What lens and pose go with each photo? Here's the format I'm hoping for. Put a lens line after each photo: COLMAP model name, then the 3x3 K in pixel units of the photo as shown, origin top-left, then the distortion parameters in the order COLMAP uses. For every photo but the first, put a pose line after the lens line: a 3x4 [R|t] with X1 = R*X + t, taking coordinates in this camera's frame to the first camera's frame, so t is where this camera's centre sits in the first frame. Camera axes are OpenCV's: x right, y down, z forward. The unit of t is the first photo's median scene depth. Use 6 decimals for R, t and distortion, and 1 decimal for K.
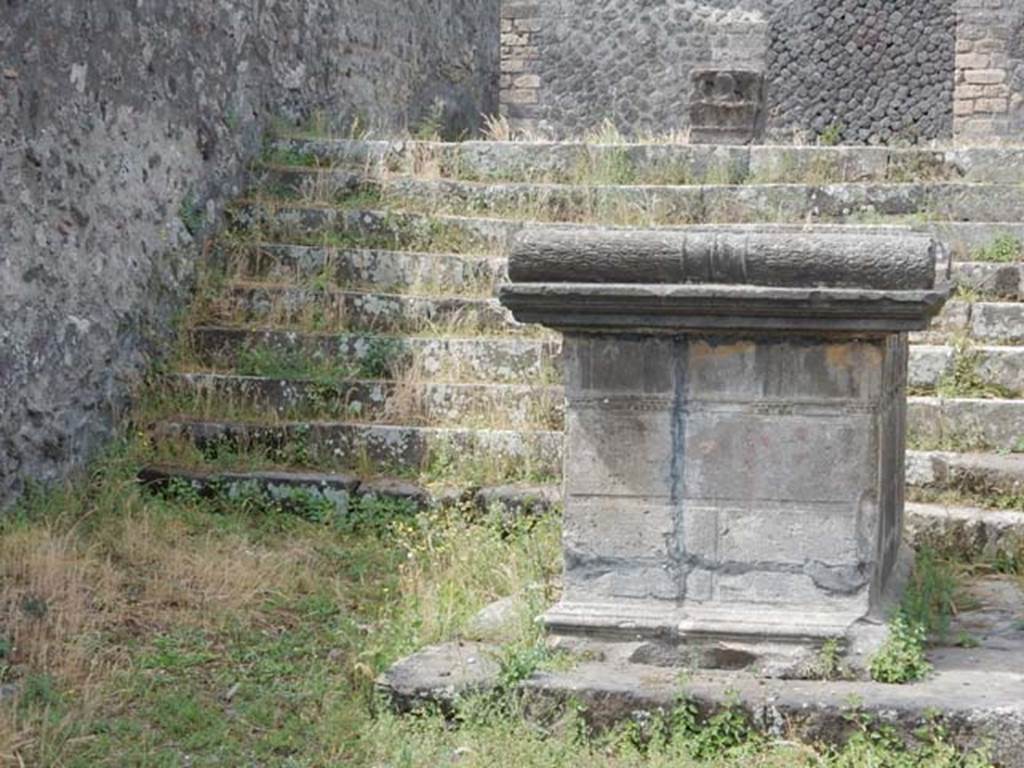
lens RADIAL K [[2171.3, 0, 512.0], [0, 2171.3, 384.0], [0, 0, 1]] dist [0.128367, 0.004355]
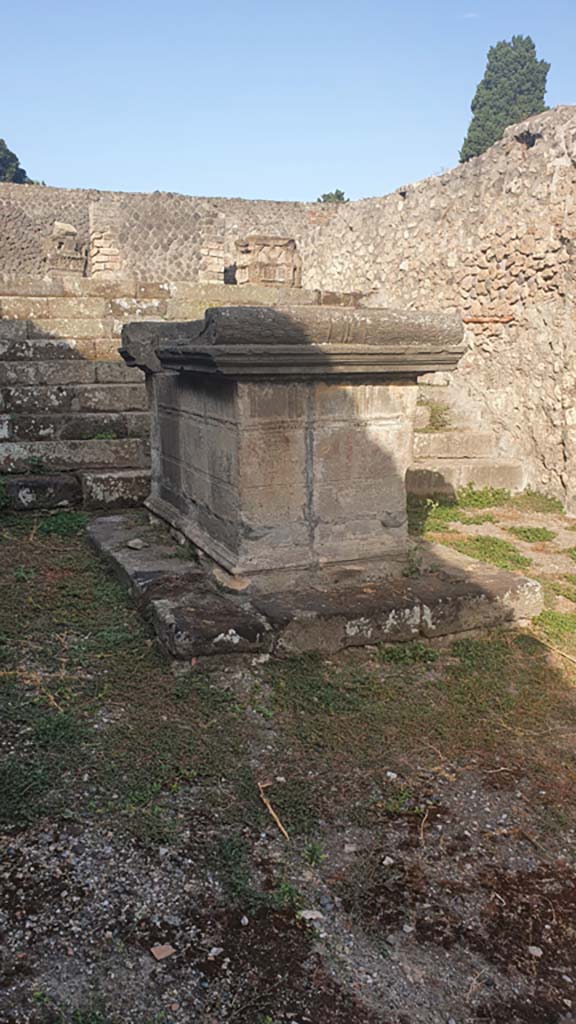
lens RADIAL K [[801.8, 0, 287.5], [0, 801.8, 526.1], [0, 0, 1]] dist [0.135047, -0.306668]
pose [[0.801868, -0.141866, 0.580416, -0.209275], [0.048247, 0.983606, 0.173758, -0.014610], [-0.595550, -0.111328, 0.795566, 0.393474]]
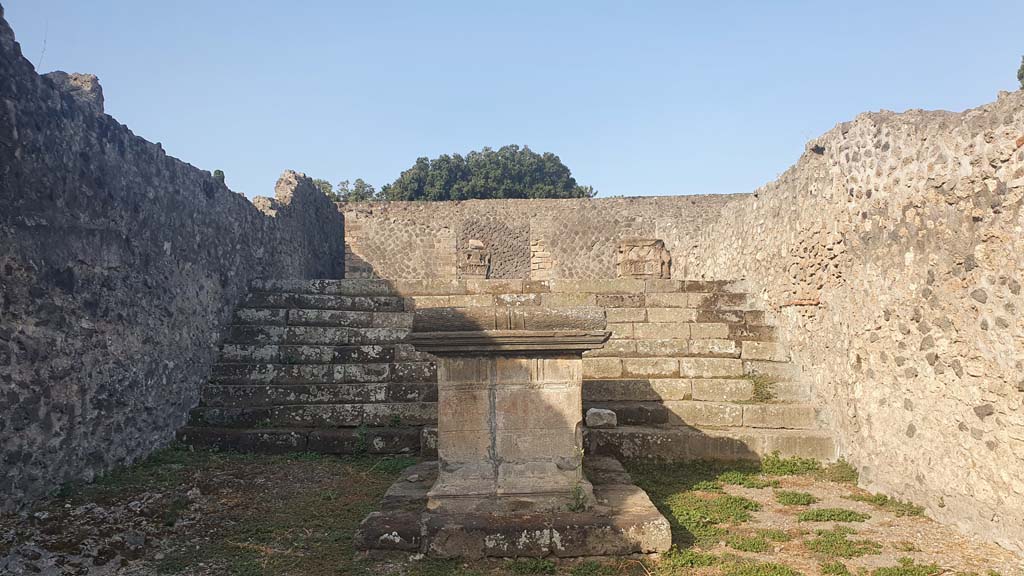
lens RADIAL K [[801.8, 0, 520.3], [0, 801.8, 311.1], [0, 0, 1]] dist [0.135047, -0.306668]
pose [[0.966229, -0.023302, 0.256629, -0.072471], [0.045488, 0.995687, -0.080856, 0.000258], [-0.253638, 0.089798, 0.963122, 0.160984]]
